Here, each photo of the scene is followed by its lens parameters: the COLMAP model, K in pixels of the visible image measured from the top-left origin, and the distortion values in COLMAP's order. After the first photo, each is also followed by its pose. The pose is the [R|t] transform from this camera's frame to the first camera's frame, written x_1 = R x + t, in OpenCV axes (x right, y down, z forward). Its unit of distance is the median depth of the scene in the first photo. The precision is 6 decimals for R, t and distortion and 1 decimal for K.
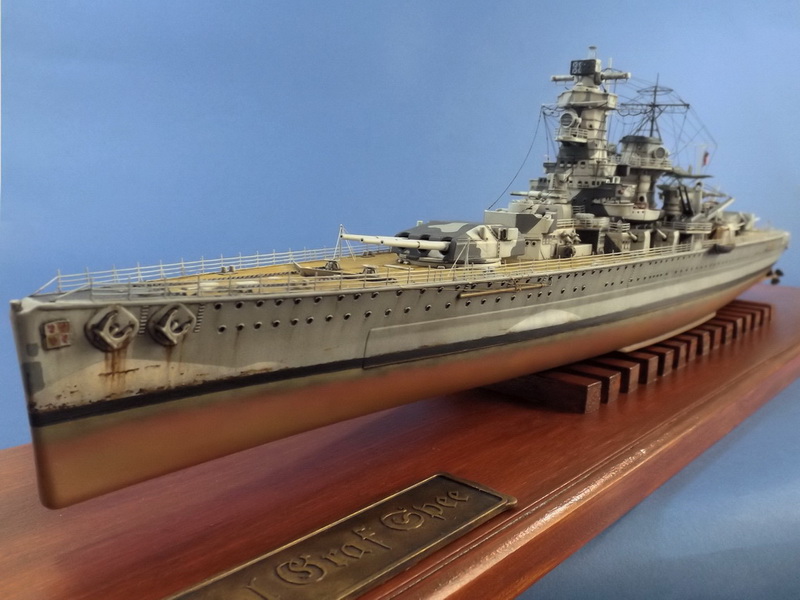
lens RADIAL K [[663.2, 0, 397.6], [0, 663.2, 298.8], [0, 0, 1]] dist [-0.003695, -0.001046]
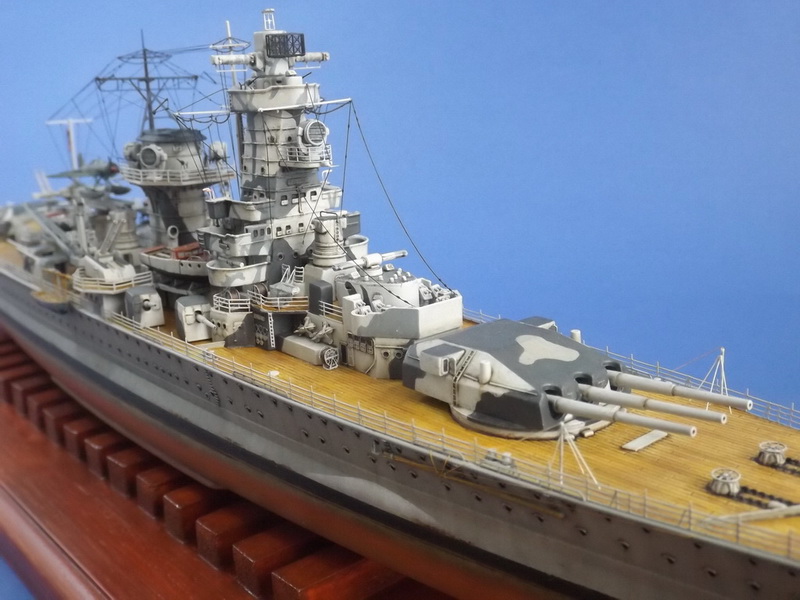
lens RADIAL K [[908.6, 0, 398.9], [0, 908.6, 301.0], [0, 0, 1]] dist [-0.065443, 0.000000]
pose [[0.168041, -0.304335, 0.937626, -0.532688], [0.244064, 0.934383, 0.259541, -0.297866], [-0.955089, 0.185227, 0.231291, 0.696210]]
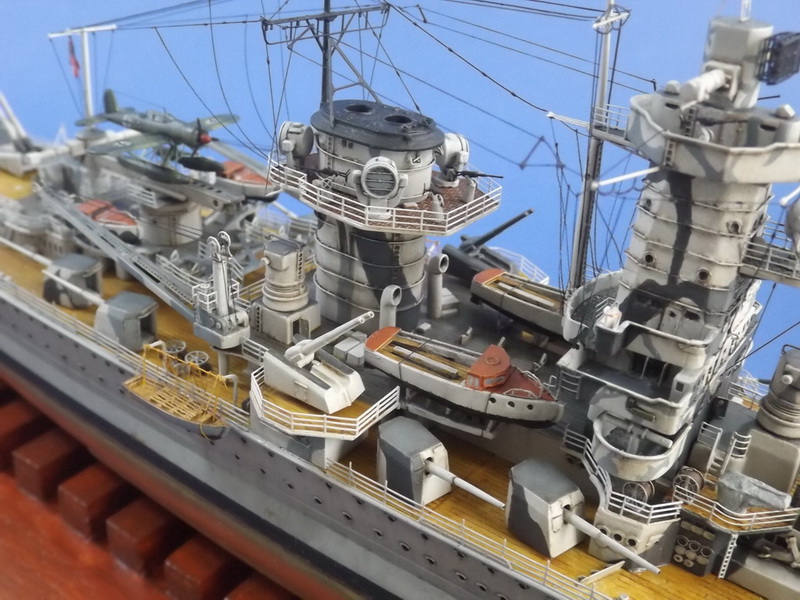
lens RADIAL K [[908.6, 0, 400.0], [0, 908.6, 299.4], [0, 0, 1]] dist [-0.065443, 0.000000]
pose [[-0.073872, -0.511019, 0.856389, -0.142455], [0.131749, 0.846208, 0.516308, -0.475401], [-0.988527, 0.150969, 0.004815, 1.134237]]
